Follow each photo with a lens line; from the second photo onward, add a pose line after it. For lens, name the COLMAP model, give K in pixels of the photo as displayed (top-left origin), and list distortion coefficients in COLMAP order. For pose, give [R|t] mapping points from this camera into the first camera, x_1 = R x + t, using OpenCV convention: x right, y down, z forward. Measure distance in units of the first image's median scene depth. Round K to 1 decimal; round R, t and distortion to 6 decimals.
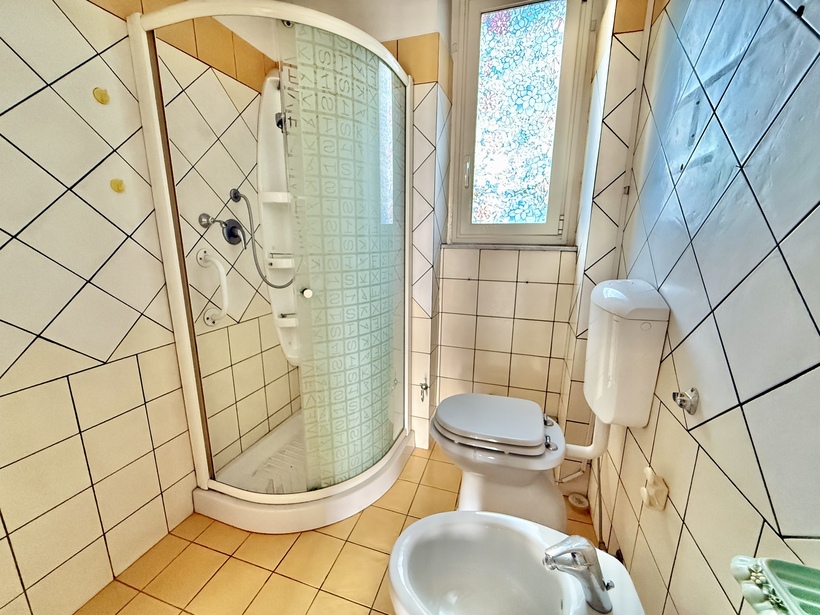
lens RADIAL K [[327.6, 0, 408.6], [0, 327.6, 306.5], [0, 0, 1]] dist [-0.000206, 0.000141]
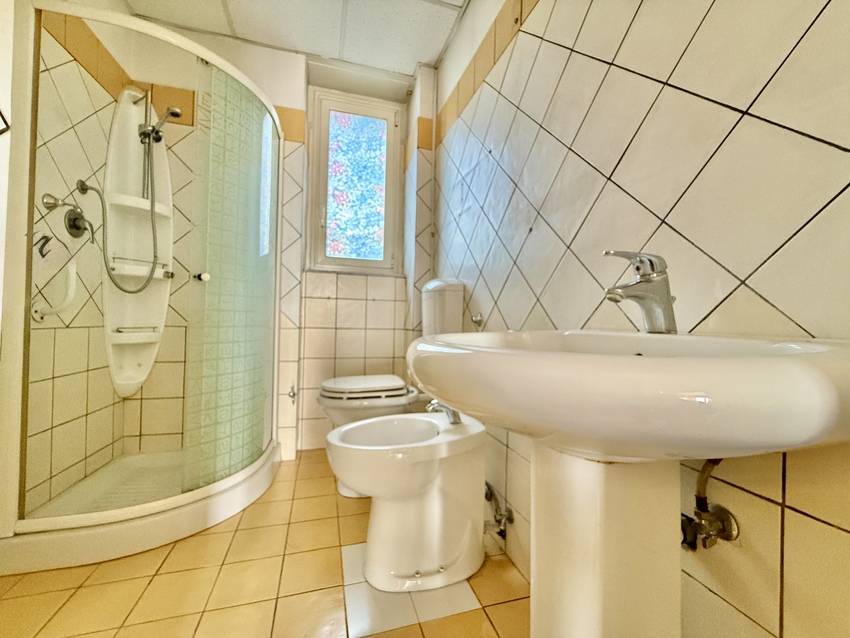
lens RADIAL K [[339.6, 0, 423.6], [0, 339.6, 317.9], [0, 0, 1]] dist [-0.000206, 0.000141]
pose [[0.829061, 0.014639, 0.558967, -0.240549], [0.101290, 0.979187, -0.175878, 0.262772], [-0.549908, 0.202431, 0.810323, -0.206406]]
